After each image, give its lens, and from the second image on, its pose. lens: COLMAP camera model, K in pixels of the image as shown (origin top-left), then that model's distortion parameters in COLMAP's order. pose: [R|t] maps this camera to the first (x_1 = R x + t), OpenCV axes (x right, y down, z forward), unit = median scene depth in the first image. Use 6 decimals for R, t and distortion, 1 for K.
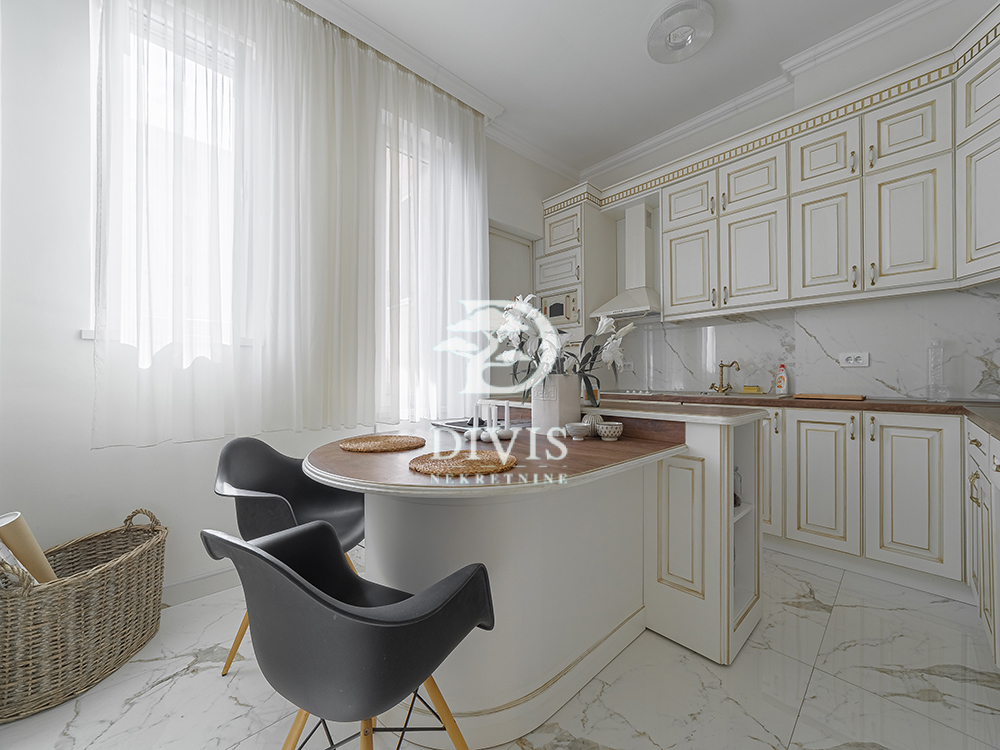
lens RADIAL K [[382.0, 0, 502.7], [0, 382.0, 375.0], [0, 0, 1]] dist [-0.001730, 0.000013]
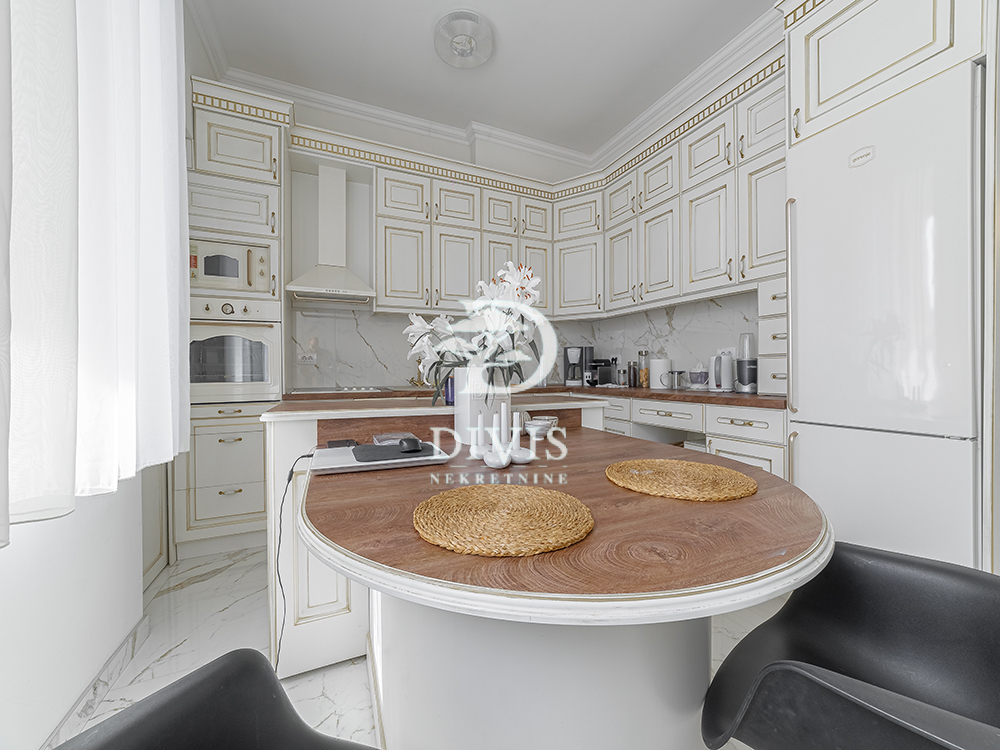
lens RADIAL K [[389.3, 0, 500.0], [0, 389.3, 375.0], [0, 0, 1]] dist [-0.015388, 0.000026]
pose [[0.313734, -0.009699, 0.949461, -0.407365], [-0.001867, 0.999940, 0.010831, 0.002662], [-0.949509, -0.005170, 0.313697, 0.452389]]
